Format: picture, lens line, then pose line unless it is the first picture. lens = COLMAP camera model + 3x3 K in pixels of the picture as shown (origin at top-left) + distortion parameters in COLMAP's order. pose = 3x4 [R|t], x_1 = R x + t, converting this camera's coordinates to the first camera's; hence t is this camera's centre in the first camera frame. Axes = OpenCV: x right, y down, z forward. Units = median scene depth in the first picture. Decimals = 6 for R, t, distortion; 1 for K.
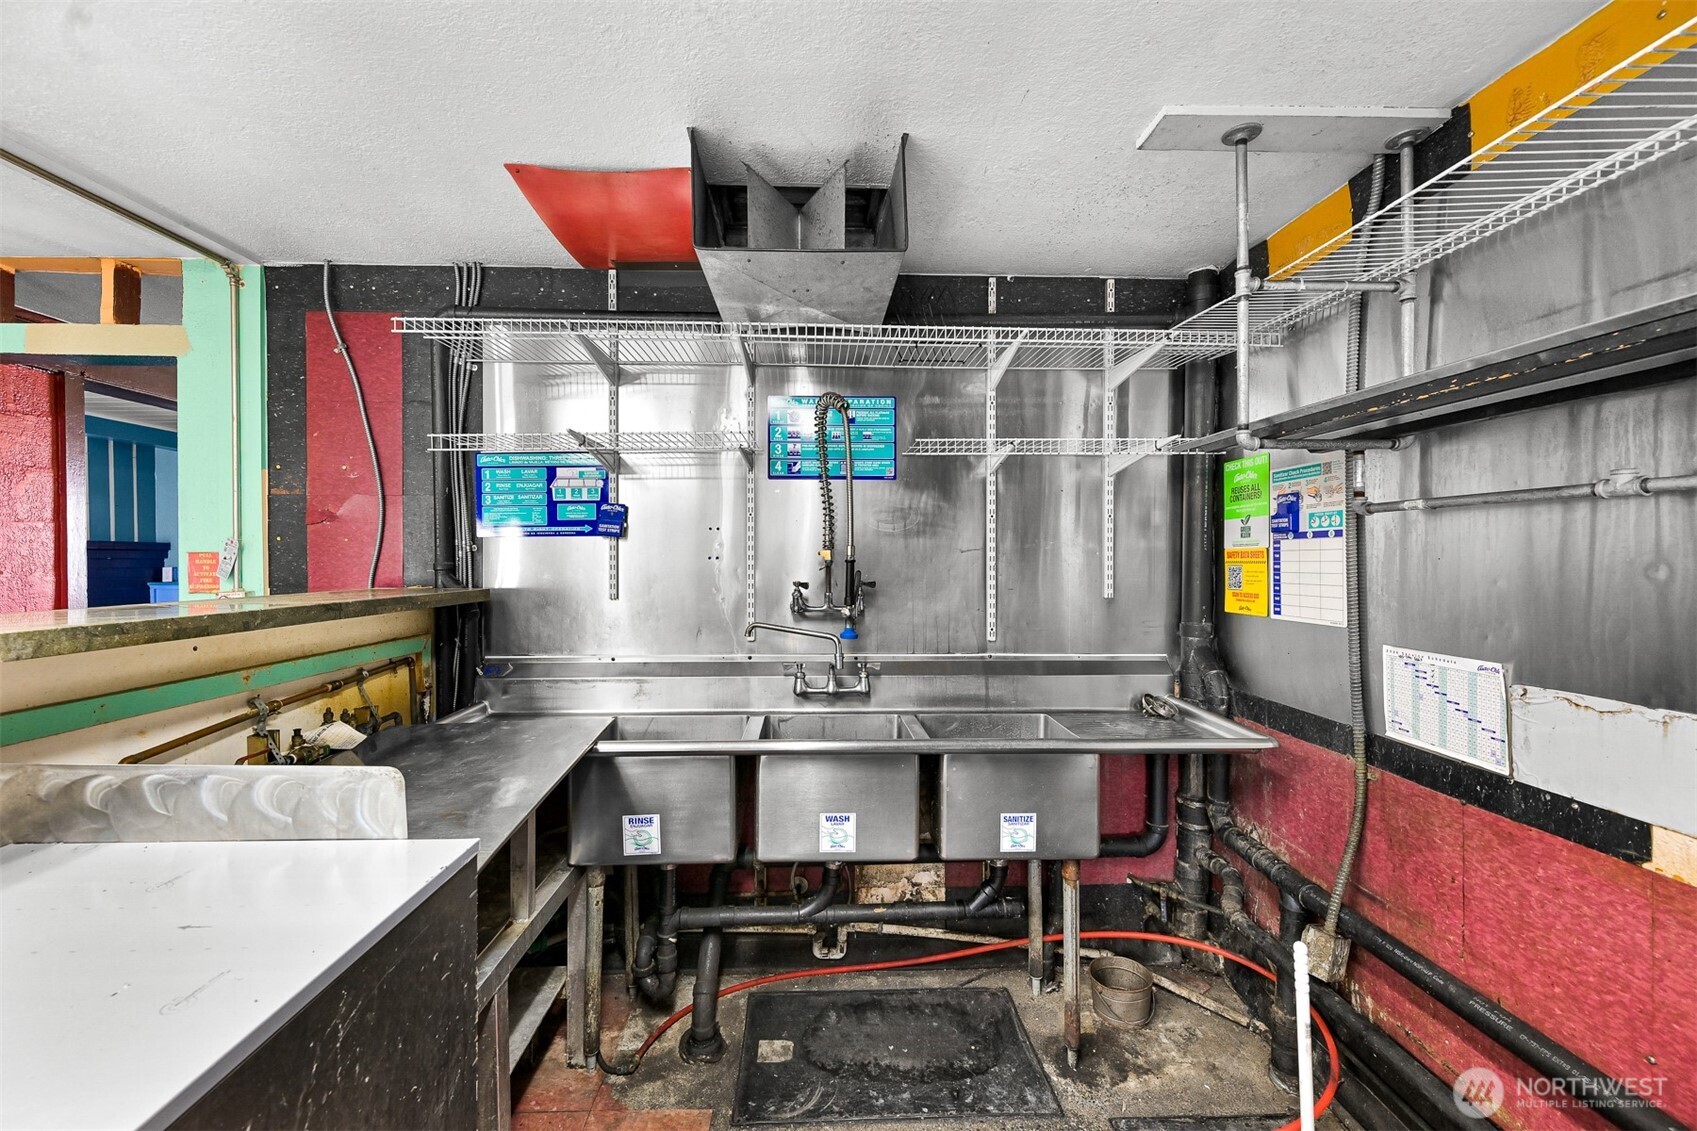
lens RADIAL K [[669.2, 0, 822.5], [0, 669.2, 560.7], [0, 0, 1]] dist [-0.005960, 0.002008]
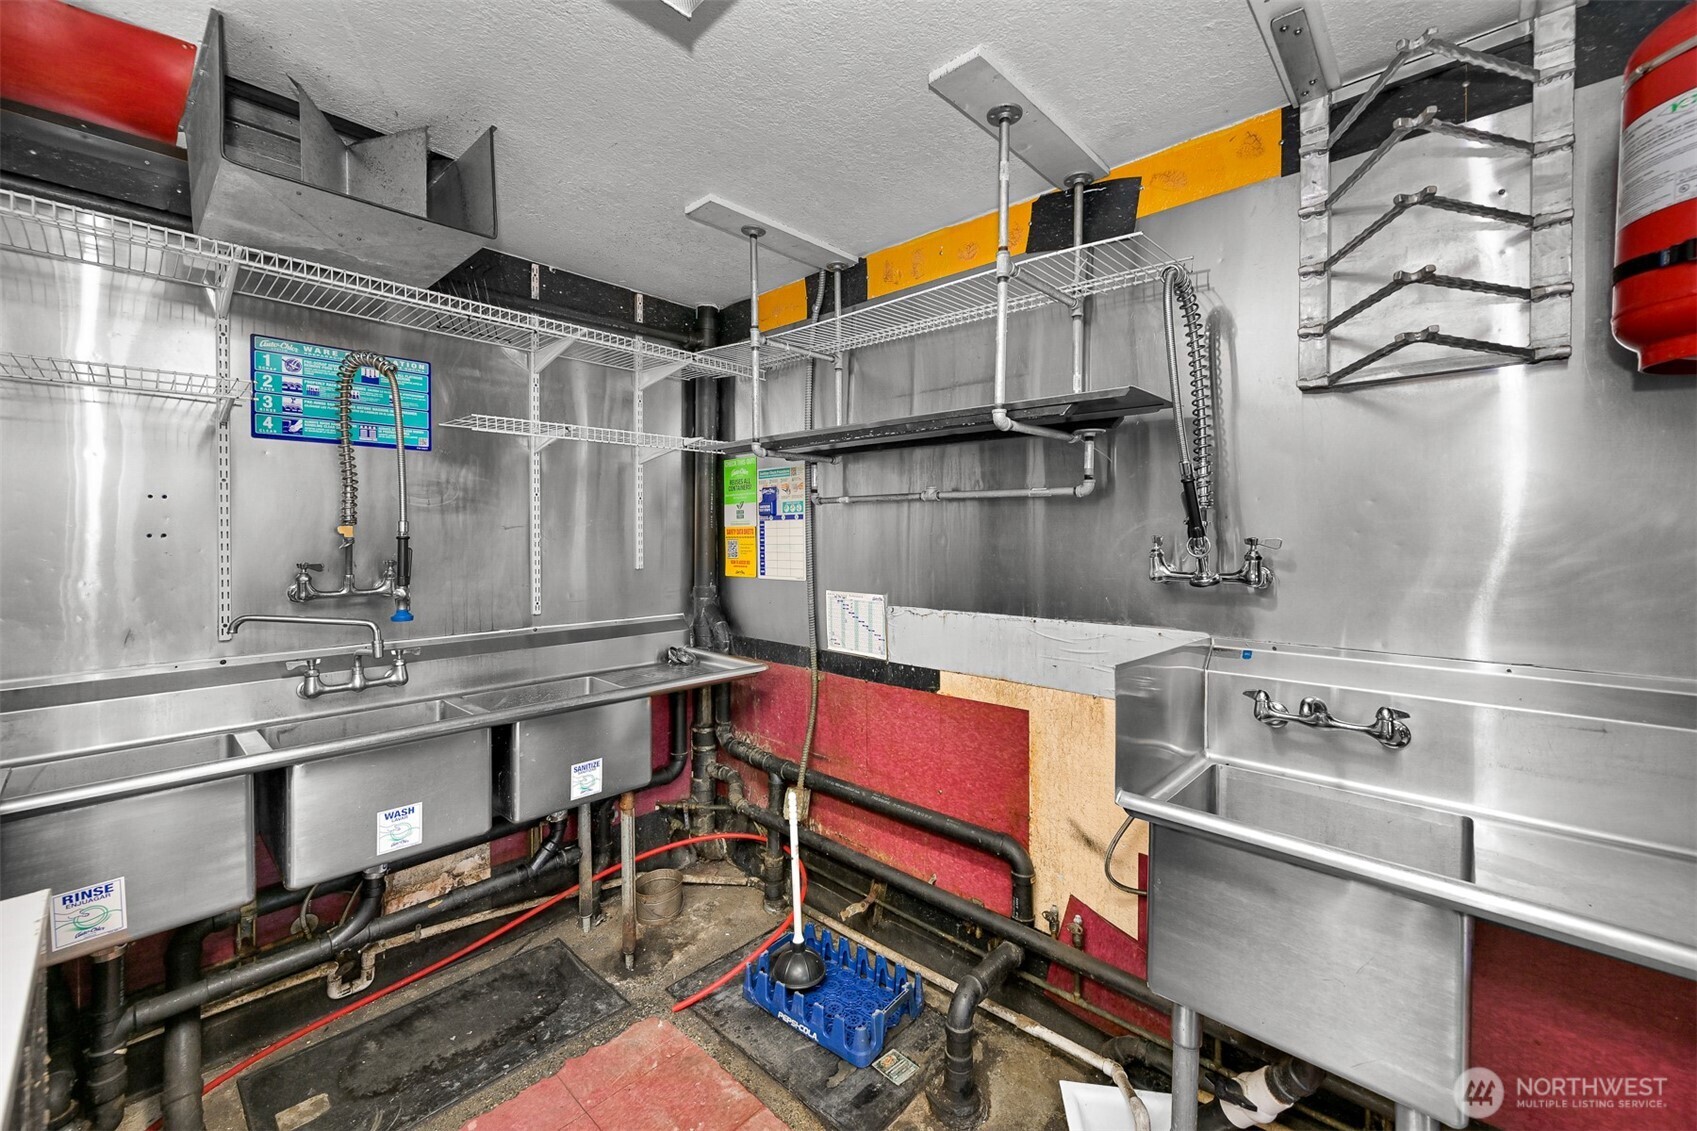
lens RADIAL K [[669.2, 0, 868.7], [0, 669.2, 543.3], [0, 0, 1]] dist [-0.005960, 0.002008]
pose [[0.683530, -0.012168, 0.729821, -0.178510], [0.006771, 0.999924, 0.010330, 0.002534], [-0.729891, -0.002119, 0.683560, -0.101709]]
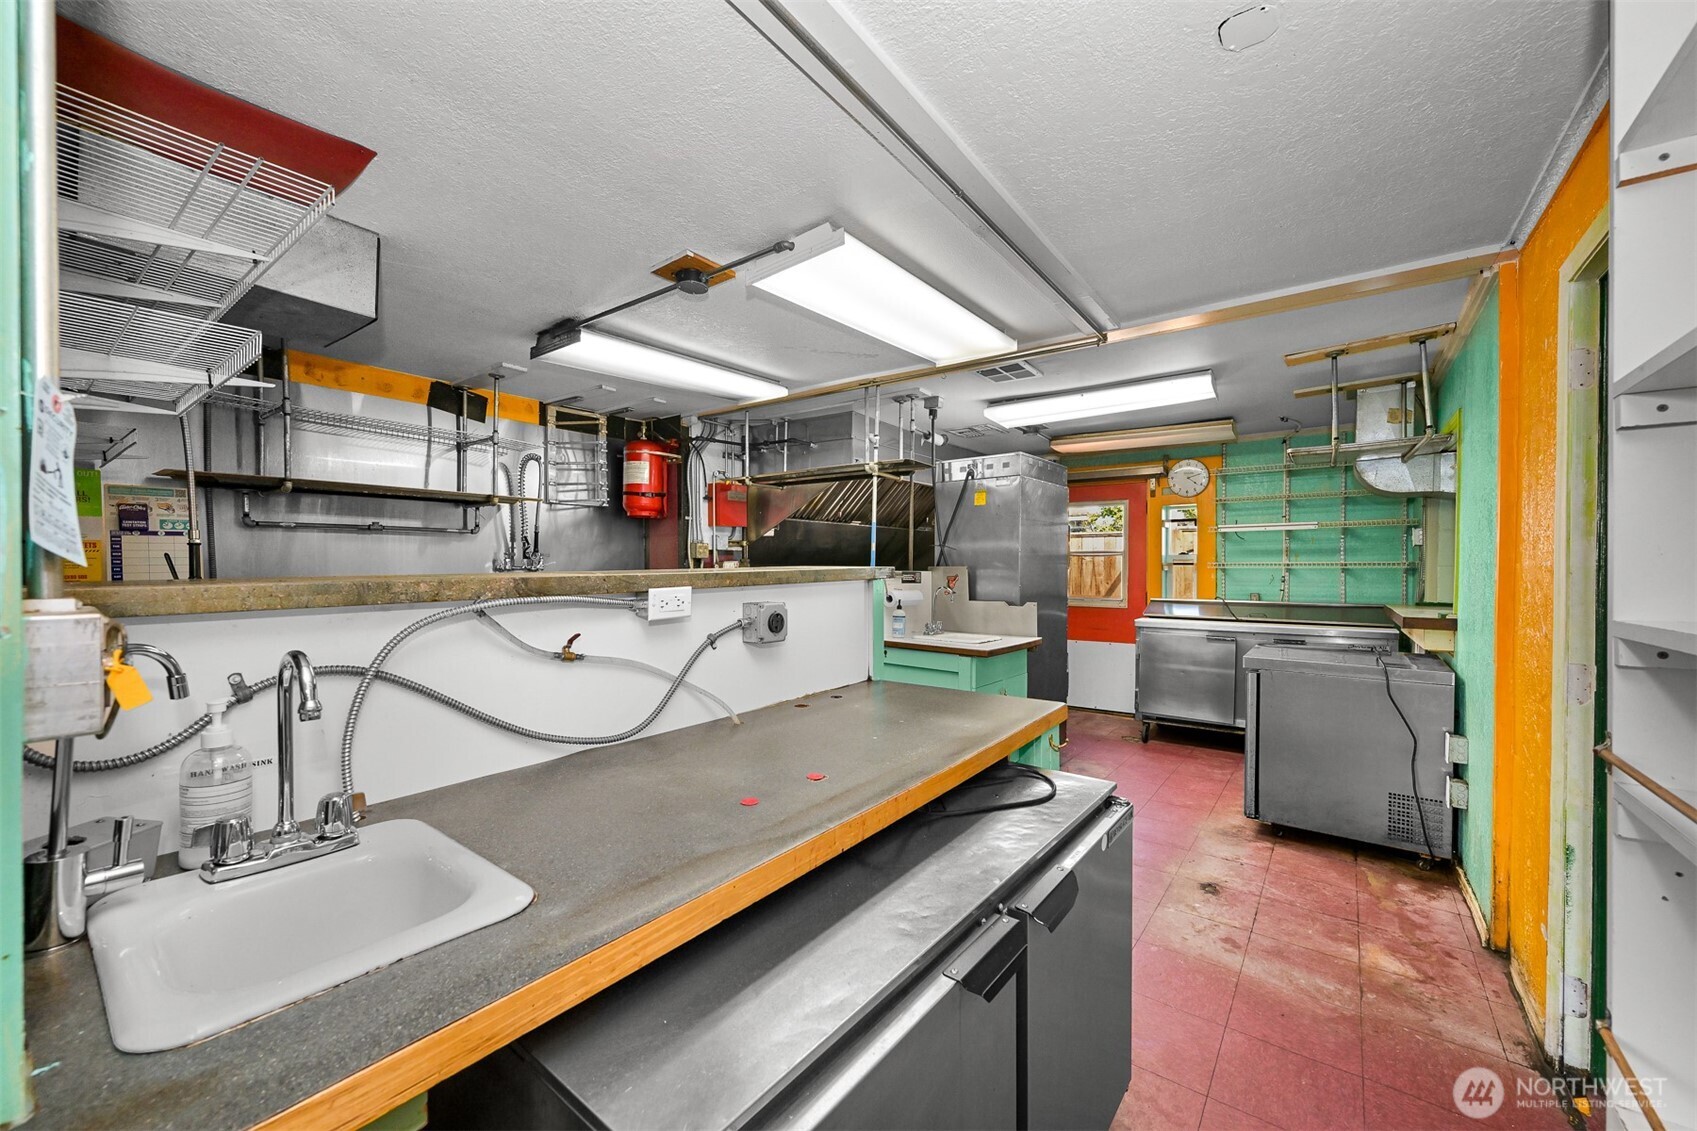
lens RADIAL K [[669.2, 0, 847.9], [0, 669.2, 572.5], [0, 0, 1]] dist [-0.005960, 0.002008]
pose [[-0.787864, -0.006221, 0.615818, -1.428199], [0.007749, 0.999770, 0.020013, 0.031858], [-0.615801, 0.020540, -0.787634, 1.195614]]
